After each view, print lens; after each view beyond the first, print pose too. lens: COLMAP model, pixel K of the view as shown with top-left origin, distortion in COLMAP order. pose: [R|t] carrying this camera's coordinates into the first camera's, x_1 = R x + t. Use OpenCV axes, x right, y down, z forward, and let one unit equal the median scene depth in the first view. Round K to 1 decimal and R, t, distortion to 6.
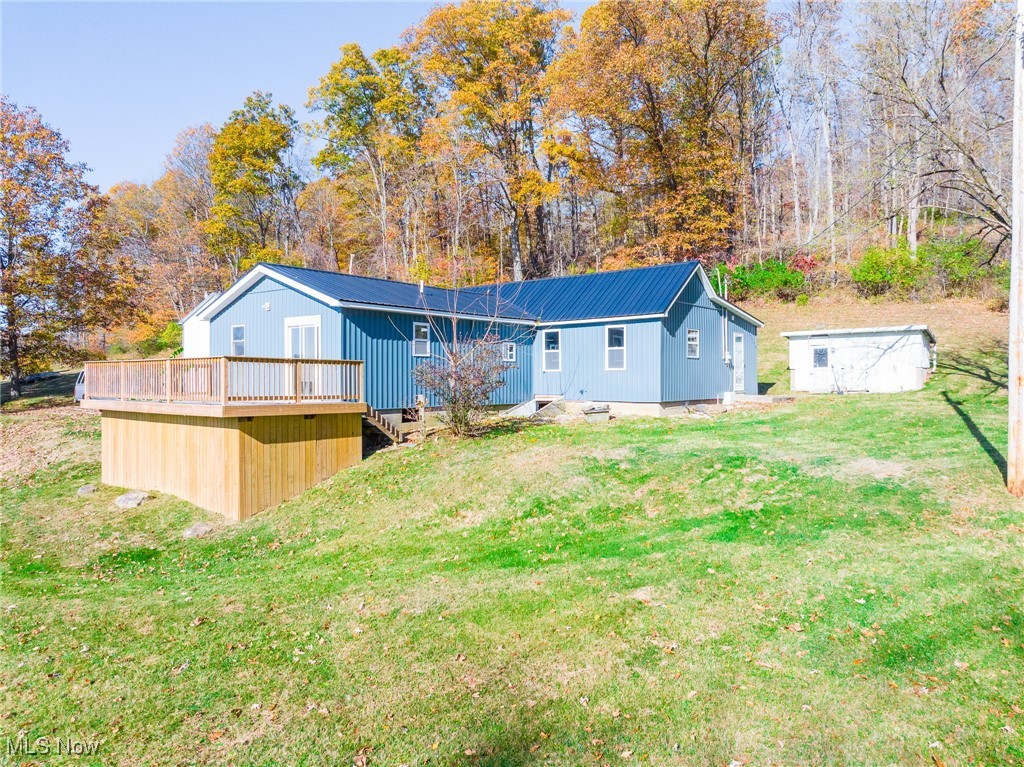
lens RADIAL K [[714.0, 0, 512.0], [0, 714.0, 383.5], [0, 0, 1]] dist [-0.027897, -0.001322]
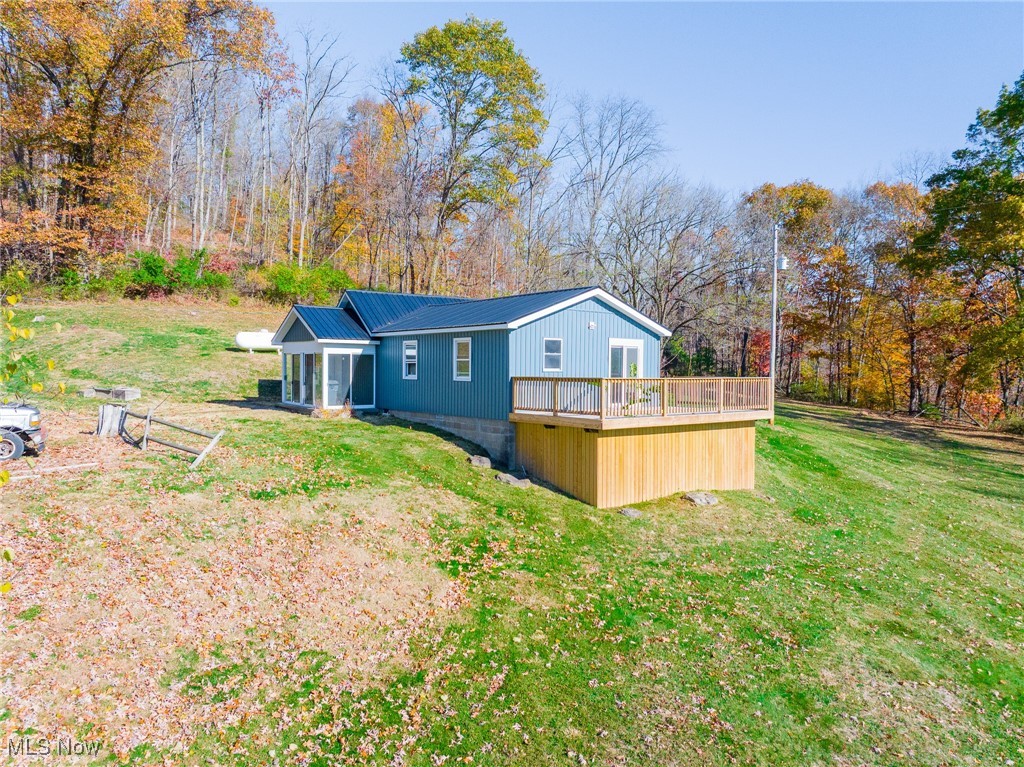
lens RADIAL K [[714.0, 0, 512.0], [0, 714.0, 383.5], [0, 0, 1]] dist [-0.027897, -0.001322]
pose [[0.221077, -0.016225, 0.975121, -1.228164], [0.001751, 0.999867, 0.016239, -0.035433], [-0.975255, -0.001883, 0.221076, 0.781942]]
